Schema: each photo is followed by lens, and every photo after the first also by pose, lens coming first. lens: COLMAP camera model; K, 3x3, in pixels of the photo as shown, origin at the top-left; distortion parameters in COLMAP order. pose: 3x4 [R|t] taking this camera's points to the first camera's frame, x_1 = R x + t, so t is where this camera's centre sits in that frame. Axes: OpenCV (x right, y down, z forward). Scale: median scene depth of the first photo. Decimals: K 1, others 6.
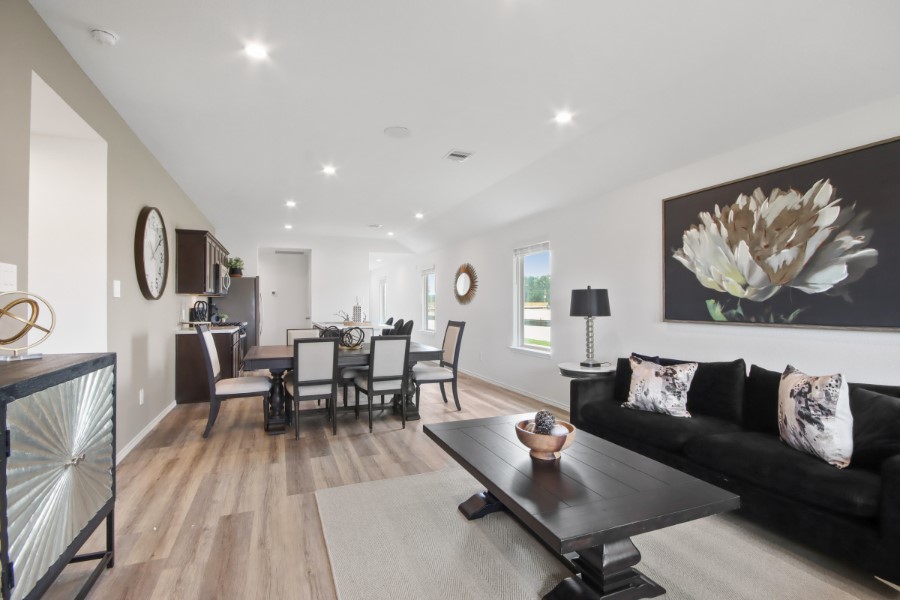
lens RADIAL K [[422.7, 0, 449.3], [0, 422.7, 300.1], [0, 0, 1]] dist [-0.004013, 0.000287]
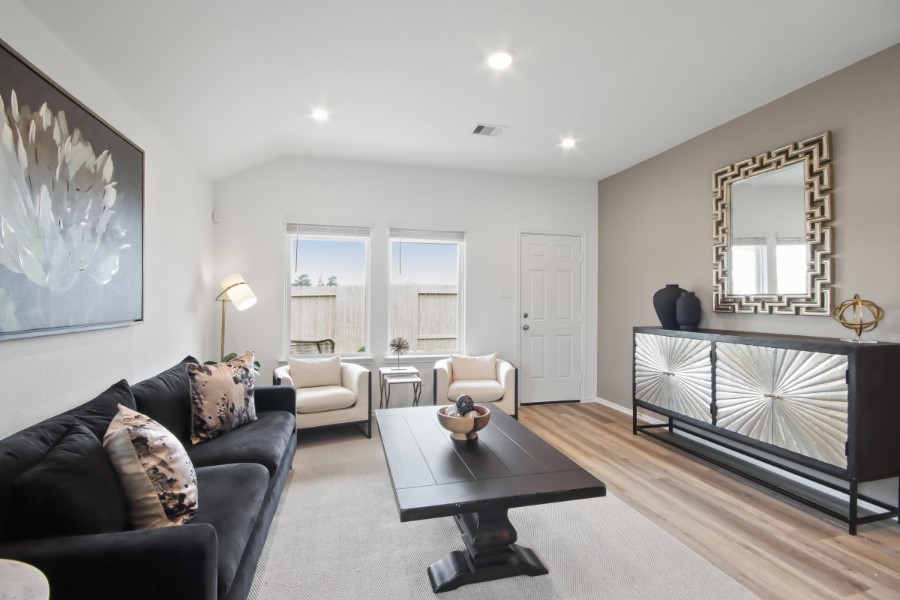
lens RADIAL K [[422.7, 0, 449.5], [0, 422.7, 299.2], [0, 0, 1]] dist [-0.004013, 0.000287]
pose [[-0.990350, -0.005934, 0.138465, 0.082145], [-0.007905, 0.999875, -0.013688, 0.014806], [-0.138366, -0.014650, -0.990273, 1.542276]]
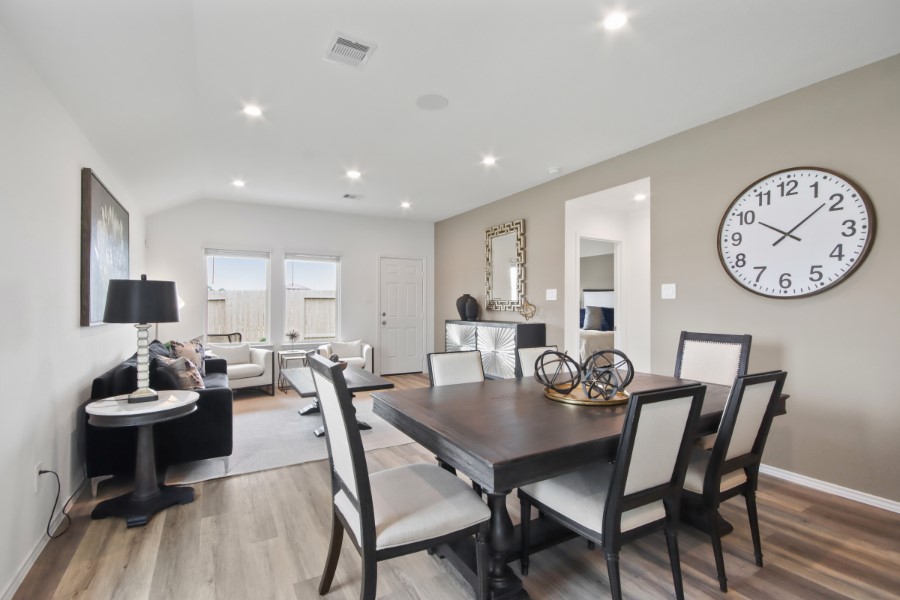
lens RADIAL K [[422.7, 0, 452.0], [0, 422.7, 305.2], [0, 0, 1]] dist [-0.004013, 0.000287]
pose [[-0.991951, -0.002705, -0.126595, 0.043699], [-0.001688, 0.999965, -0.008139, 0.016644], [0.126613, -0.007860, -0.991921, 1.741957]]
